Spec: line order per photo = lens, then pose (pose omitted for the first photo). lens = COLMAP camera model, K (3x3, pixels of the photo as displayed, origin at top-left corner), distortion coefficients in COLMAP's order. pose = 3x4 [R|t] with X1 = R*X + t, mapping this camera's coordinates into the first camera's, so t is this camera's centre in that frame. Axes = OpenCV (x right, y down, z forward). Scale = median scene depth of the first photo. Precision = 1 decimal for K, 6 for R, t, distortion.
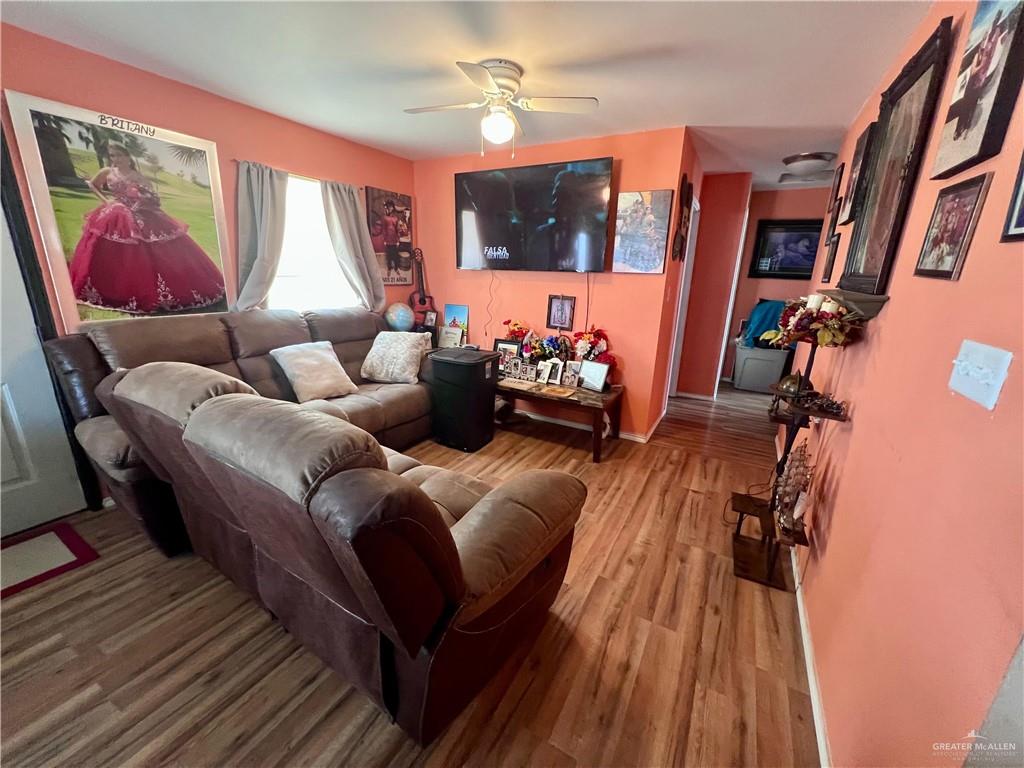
lens RADIAL K [[409.8, 0, 508.6], [0, 409.8, 383.6], [0, 0, 1]] dist [0.000844, 0.000431]
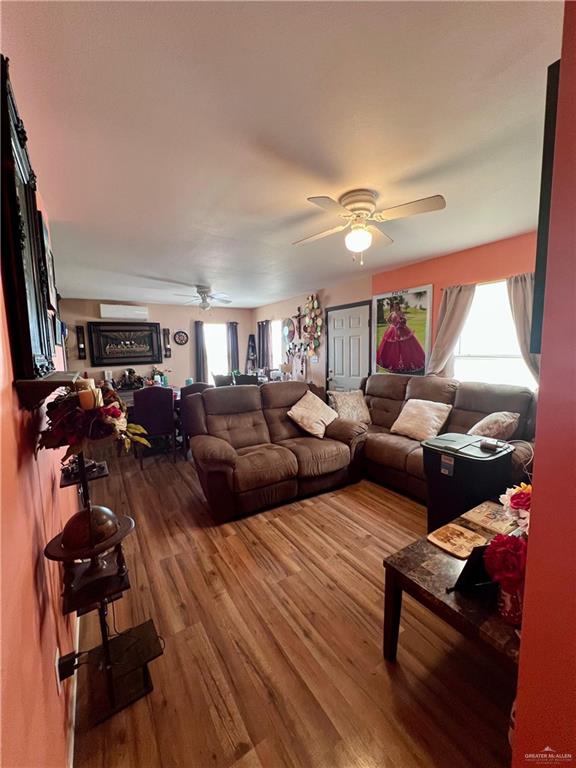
lens RADIAL K [[307.4, 0, 289.0], [0, 307.4, 385.4], [0, 0, 1]] dist [0.000844, 0.000431]
pose [[-0.461164, 0.086526, -0.883086, 0.912085], [-0.231391, 0.949071, 0.213828, -0.352789], [0.856613, 0.302947, -0.417656, 1.324032]]
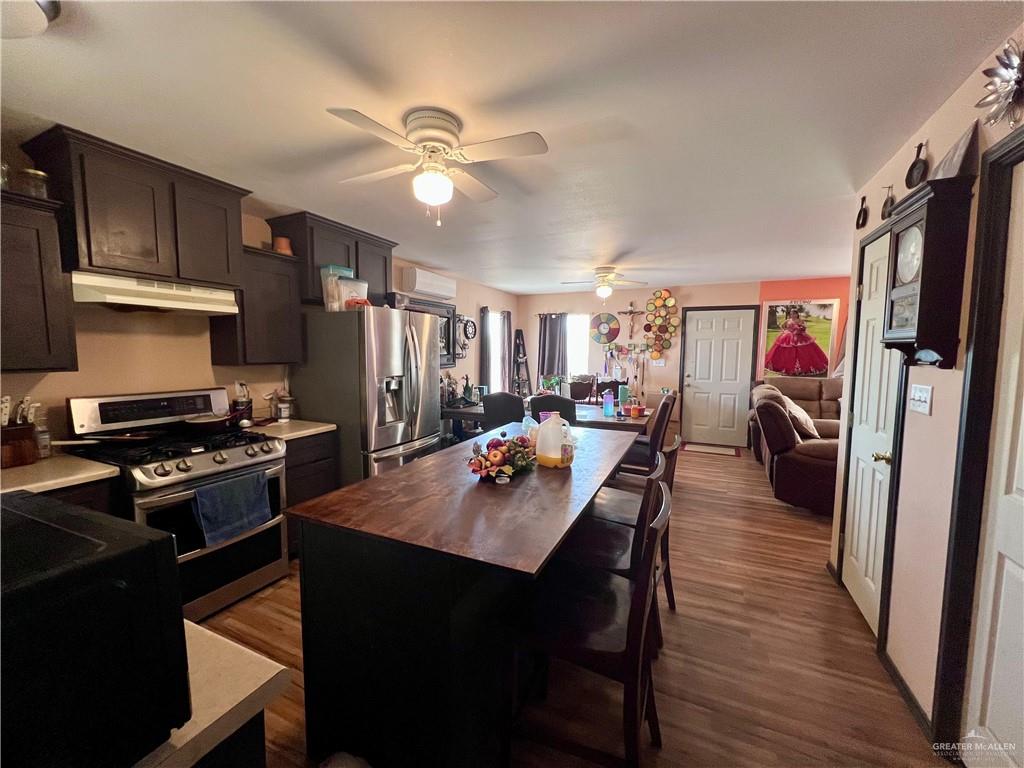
lens RADIAL K [[409.8, 0, 514.9], [0, 409.8, 384.7], [0, 0, 1]] dist [0.000844, 0.000431]
pose [[0.087374, 0.056790, -0.994555, 1.422996], [-0.273178, 0.961467, 0.030902, 0.253601], [0.957987, 0.268991, 0.099522, -0.774556]]
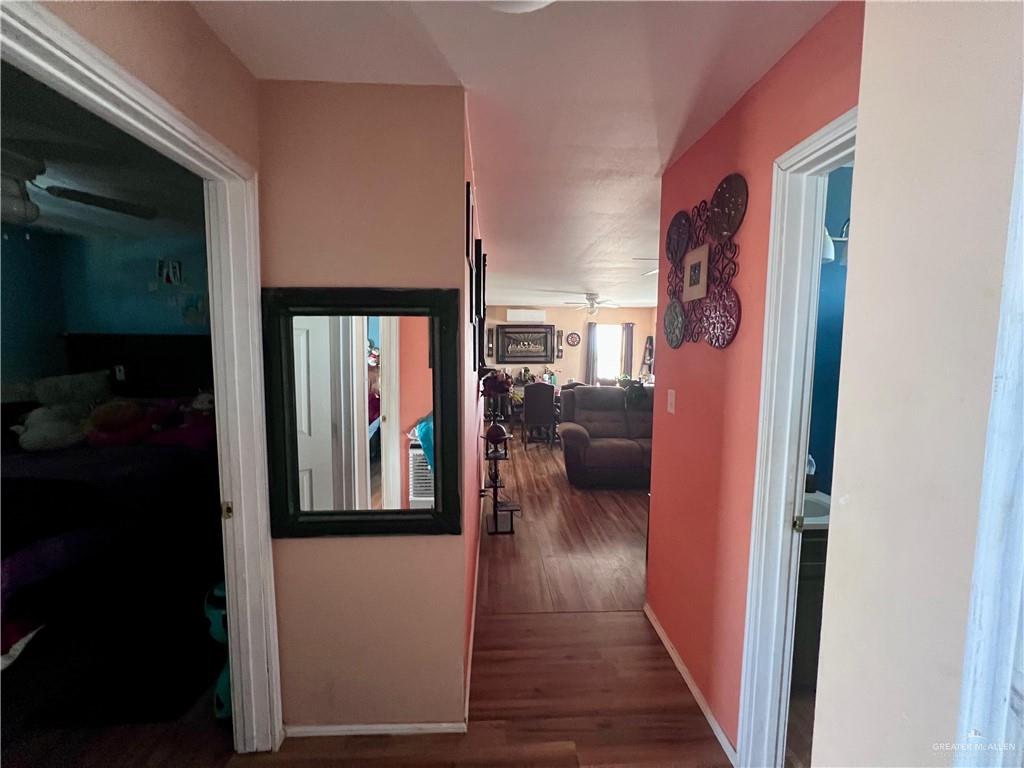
lens RADIAL K [[409.8, 0, 511.2], [0, 409.8, 384.0], [0, 0, 1]] dist [0.000844, 0.000431]
pose [[-0.844018, 0.011333, -0.536196, 1.369802], [-0.174993, 0.939241, 0.295304, -0.568367], [0.506963, 0.343072, -0.790752, 2.022524]]
